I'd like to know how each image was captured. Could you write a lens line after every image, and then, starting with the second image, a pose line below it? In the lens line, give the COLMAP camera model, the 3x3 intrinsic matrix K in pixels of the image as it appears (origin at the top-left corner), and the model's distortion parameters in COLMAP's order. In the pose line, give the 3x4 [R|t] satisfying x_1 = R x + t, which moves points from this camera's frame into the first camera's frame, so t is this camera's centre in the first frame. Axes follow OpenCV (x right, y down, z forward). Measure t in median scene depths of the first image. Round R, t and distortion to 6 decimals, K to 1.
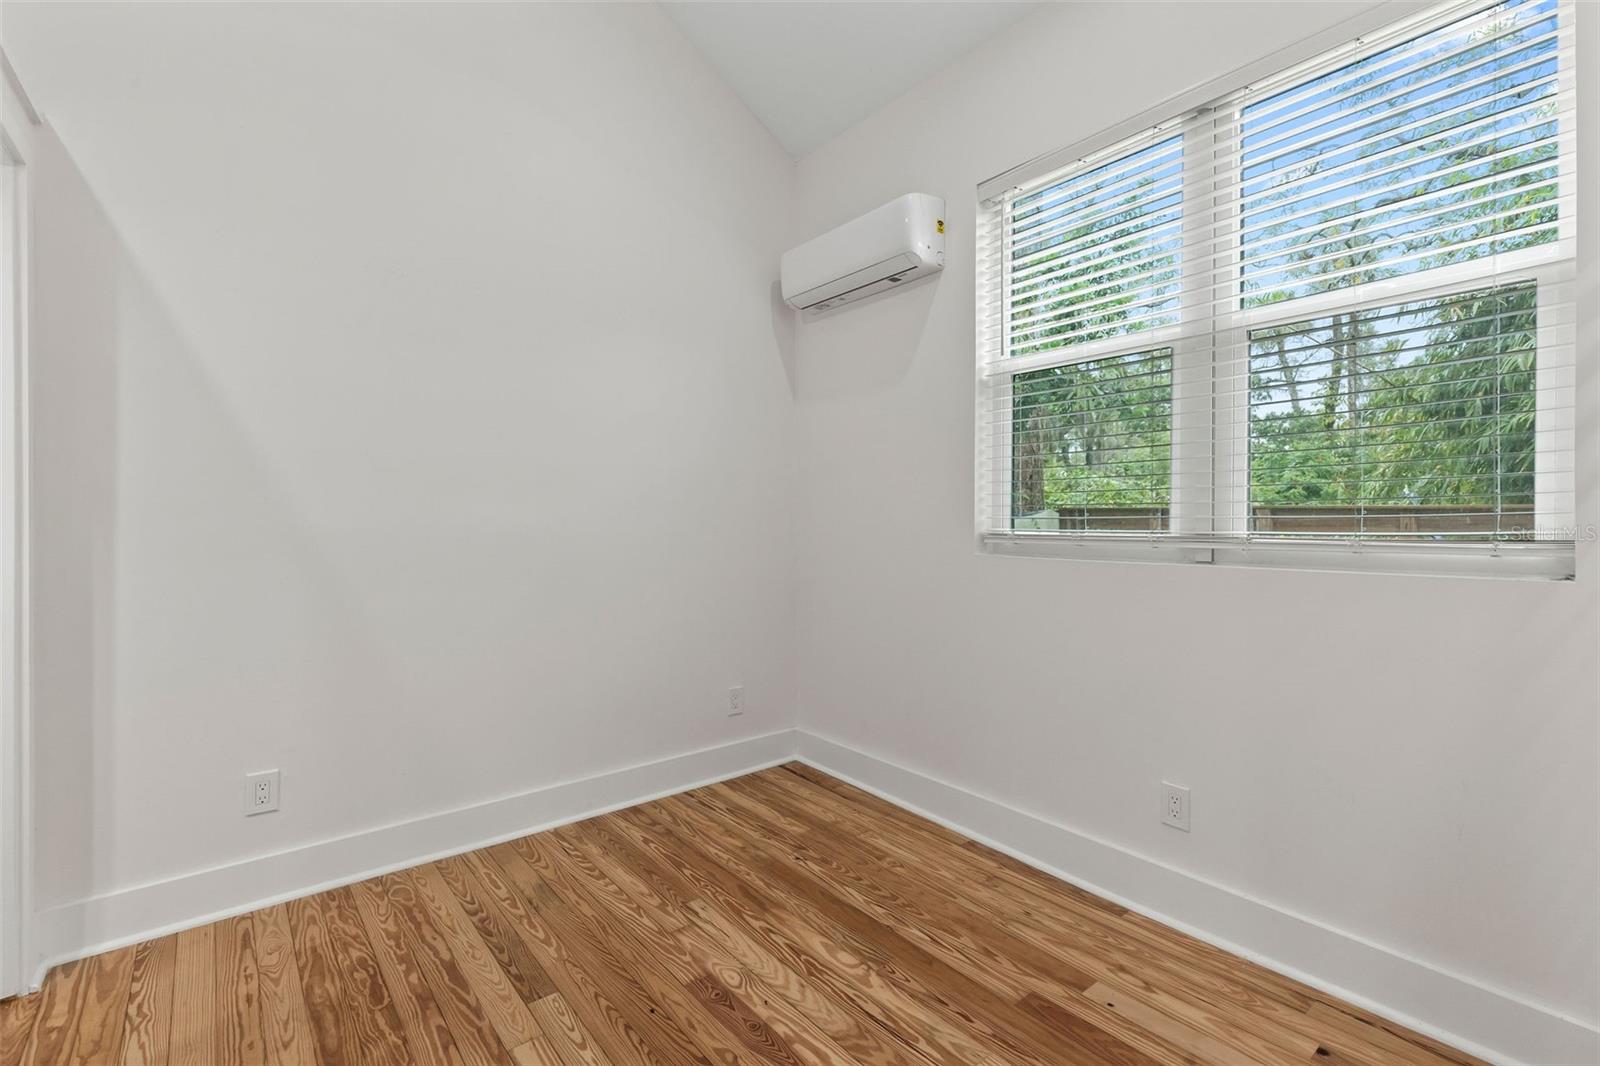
lens RADIAL K [[719.2, 0, 797.5], [0, 719.2, 521.6], [0, 0, 1]] dist [0.002276, -0.000166]
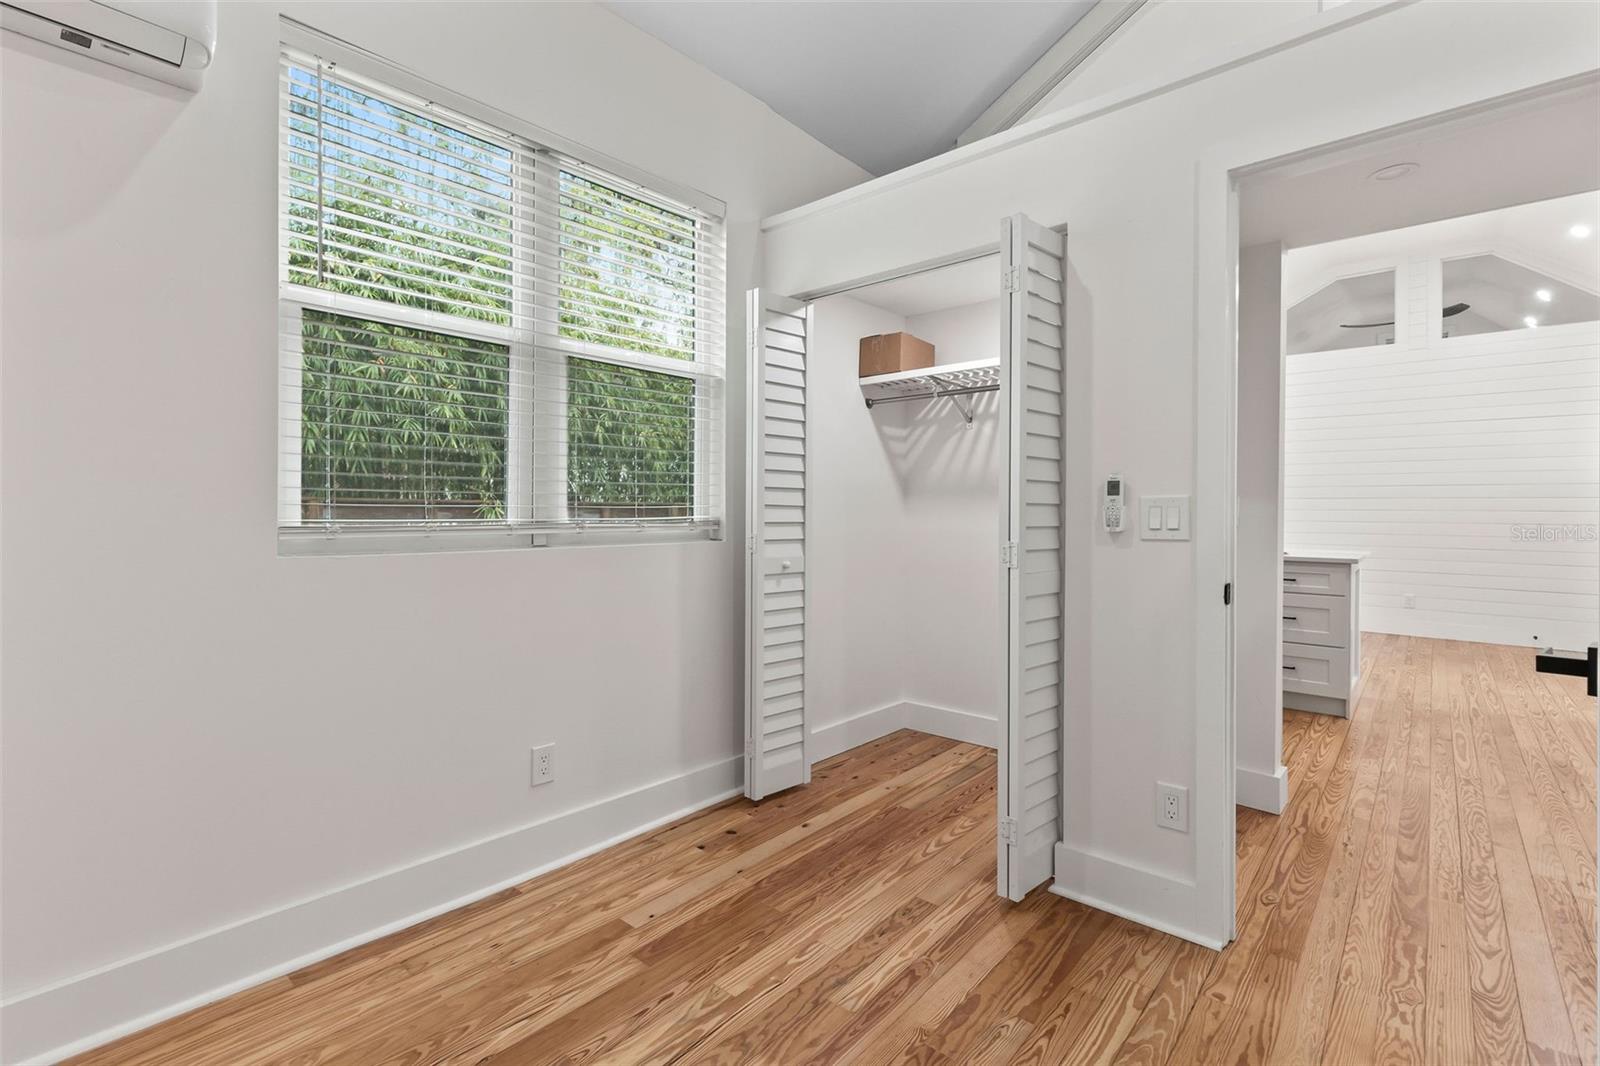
lens RADIAL K [[719.2, 0, 797.5], [0, 719.2, 521.6], [0, 0, 1]] dist [0.002276, -0.000166]
pose [[-0.169095, -0.011134, 0.985537, -0.679305], [0.001249, 0.999933, 0.011511, 0.005452], [-0.985599, 0.003178, -0.169070, 0.847772]]
